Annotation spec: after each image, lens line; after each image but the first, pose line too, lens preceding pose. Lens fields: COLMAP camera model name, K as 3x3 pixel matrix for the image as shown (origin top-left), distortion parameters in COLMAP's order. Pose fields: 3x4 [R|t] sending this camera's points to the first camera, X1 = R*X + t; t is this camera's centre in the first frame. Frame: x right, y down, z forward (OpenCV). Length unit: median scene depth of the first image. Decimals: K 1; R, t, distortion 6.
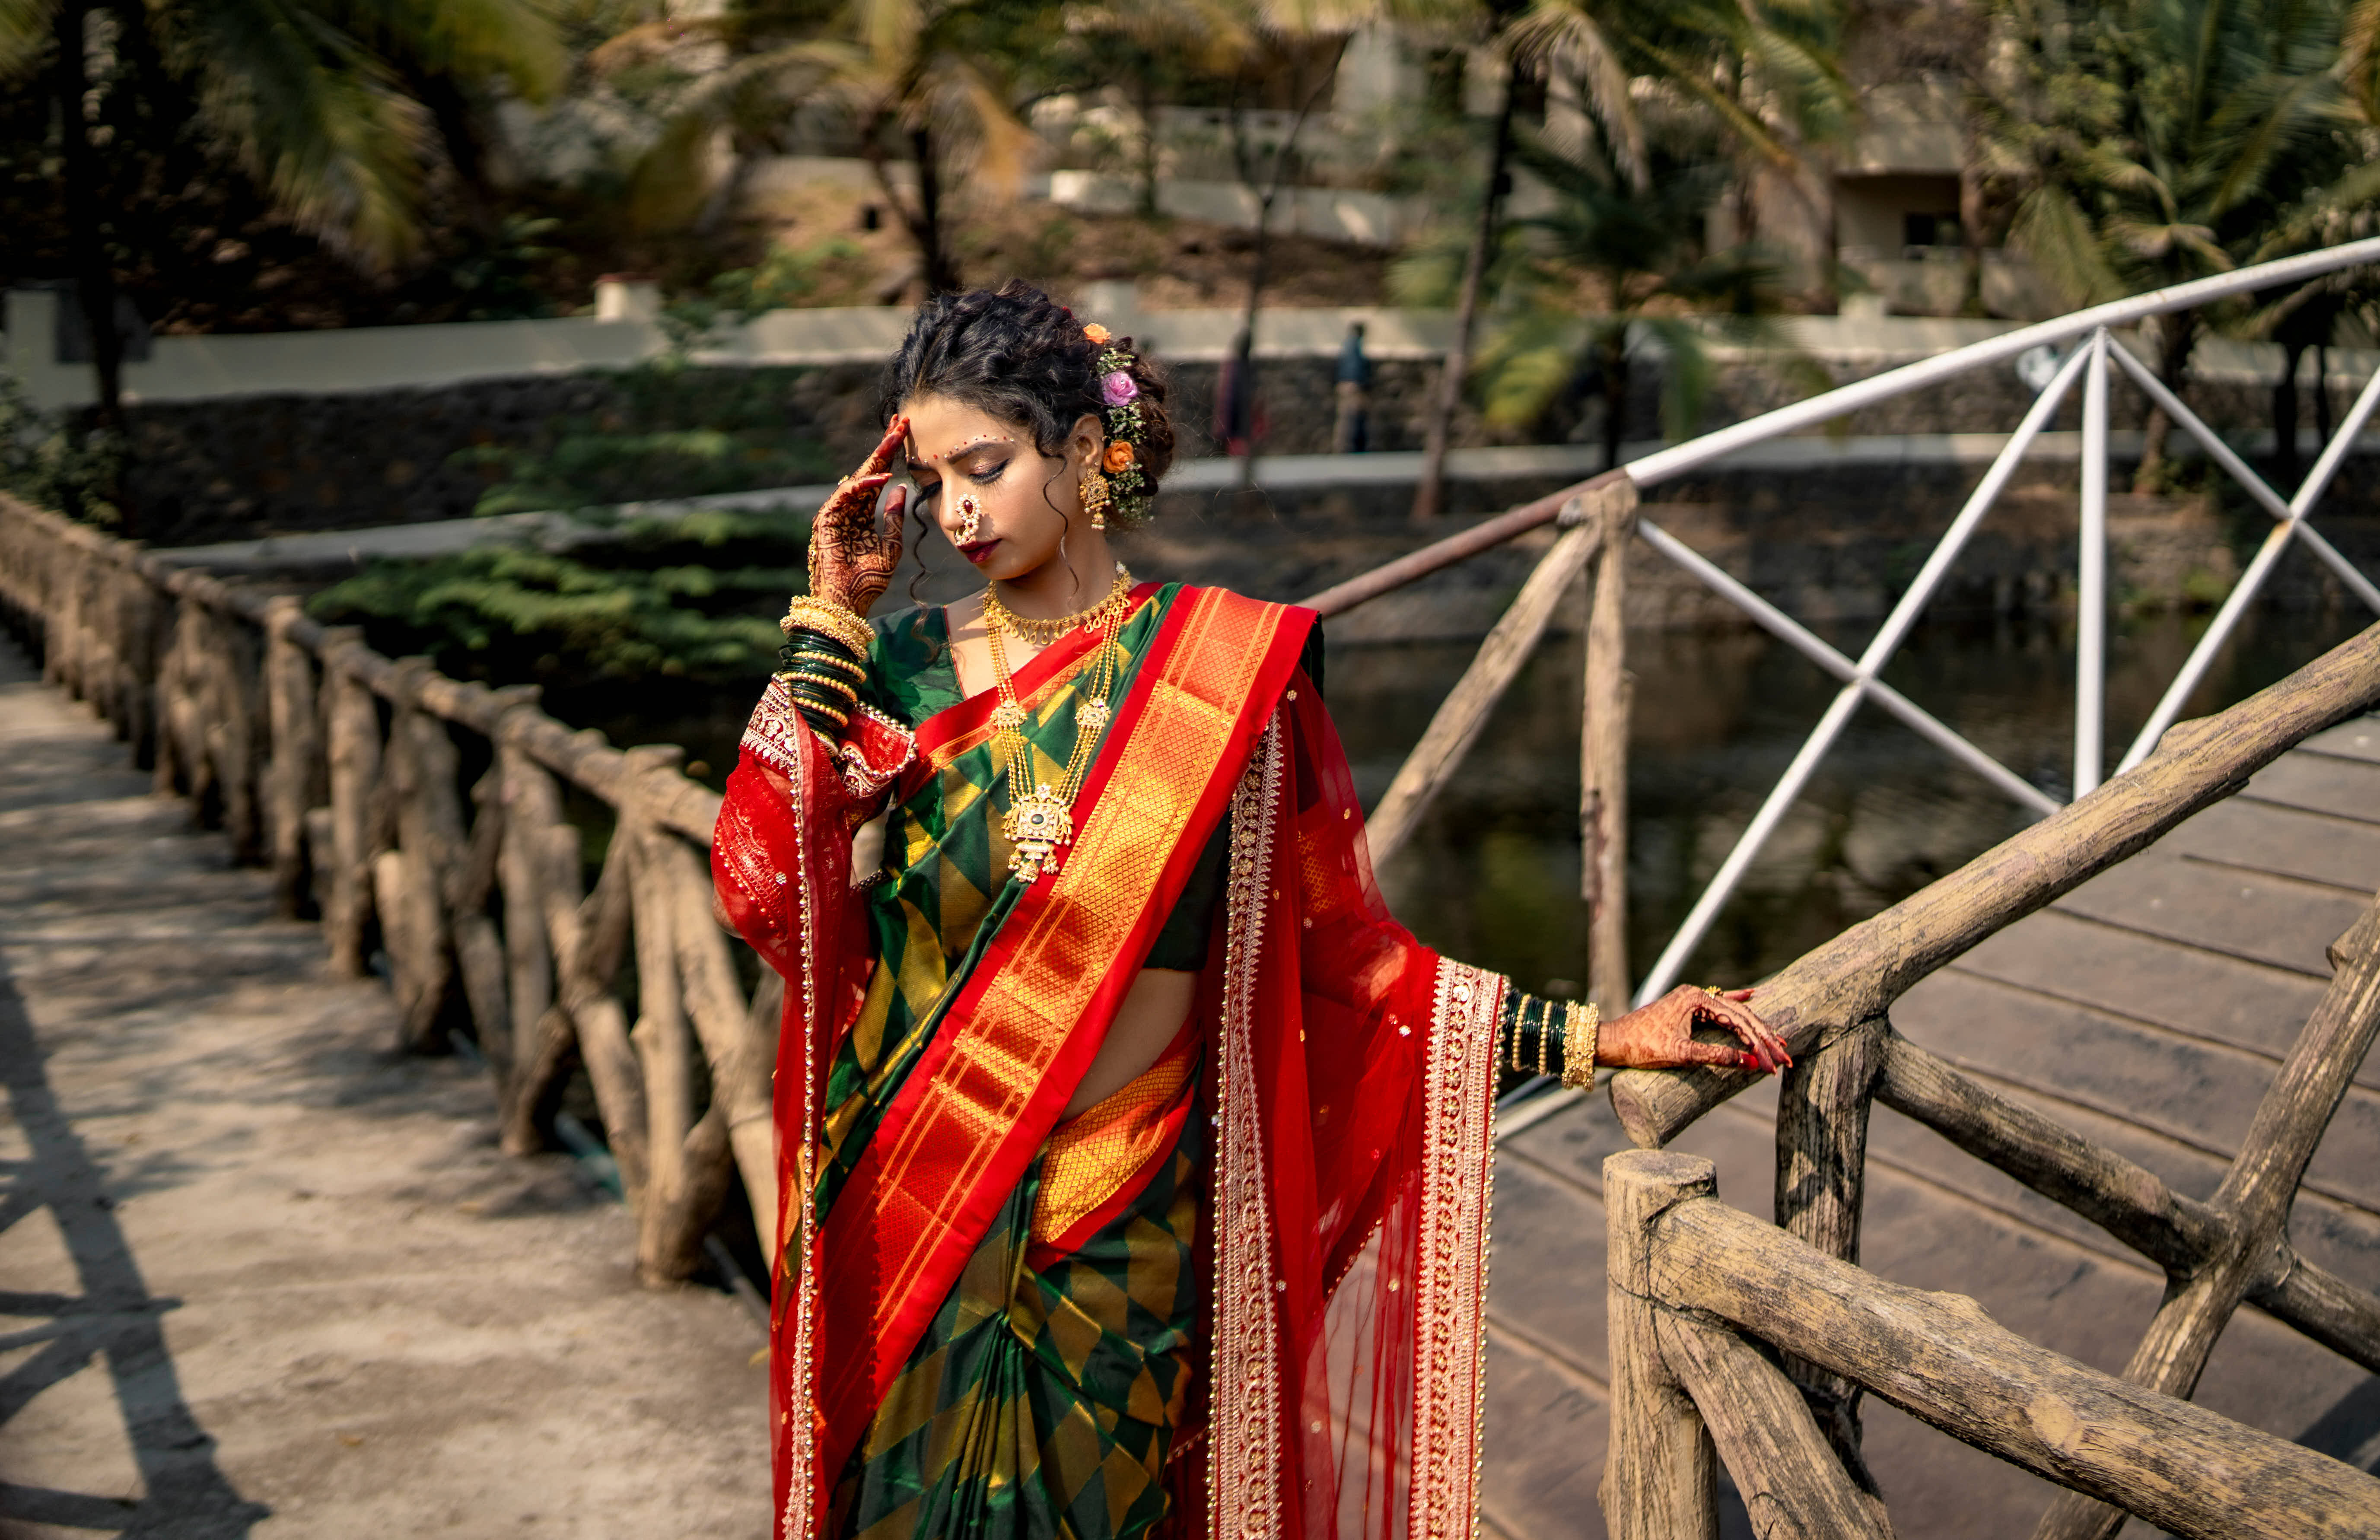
lens RADIAL K [[3177.4, 0, 1188.1], [0, 3177.4, 769.2], [0, 0, 1]] dist [-0.114166, 0.000000]
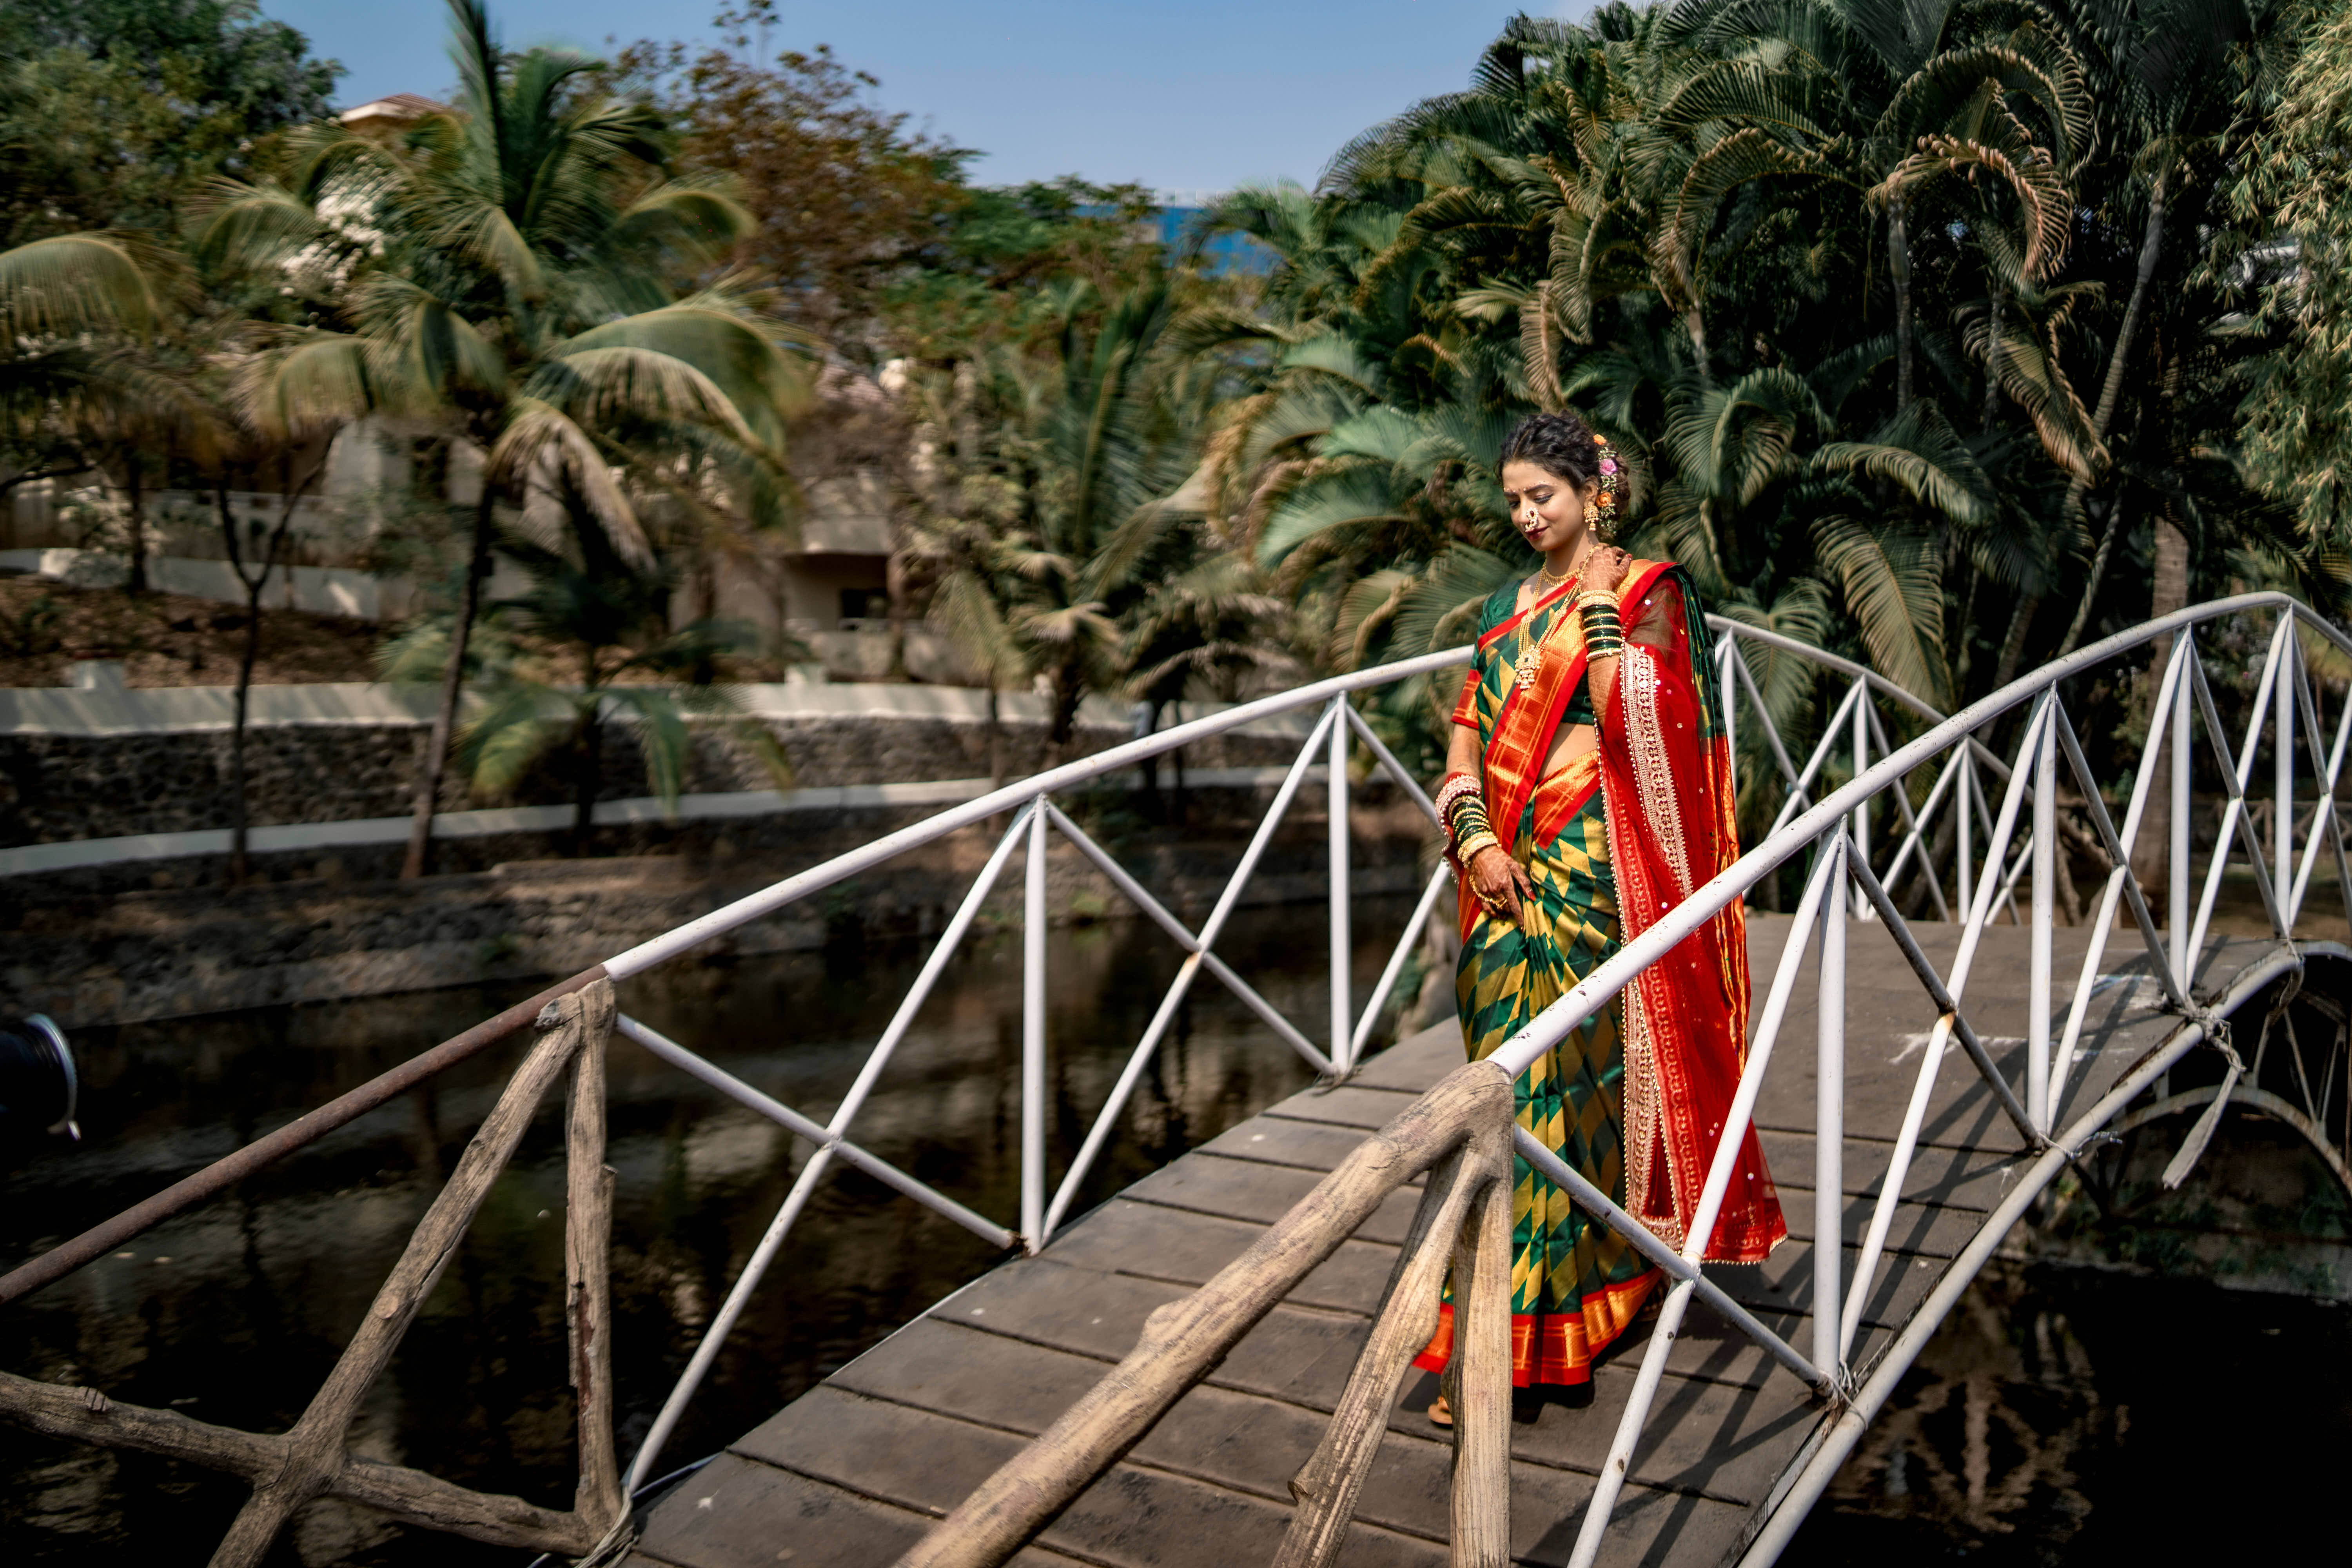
lens RADIAL K [[2141.1, 0, 1176.2], [0, 2141.1, 786.9], [0, 0, 1]] dist [-0.075945, 0.000000]
pose [[0.919717, -0.018593, 0.392141, 0.030123], [0.006890, 0.999488, 0.031230, -0.129772], [-0.392521, -0.026020, 0.919375, 0.223910]]
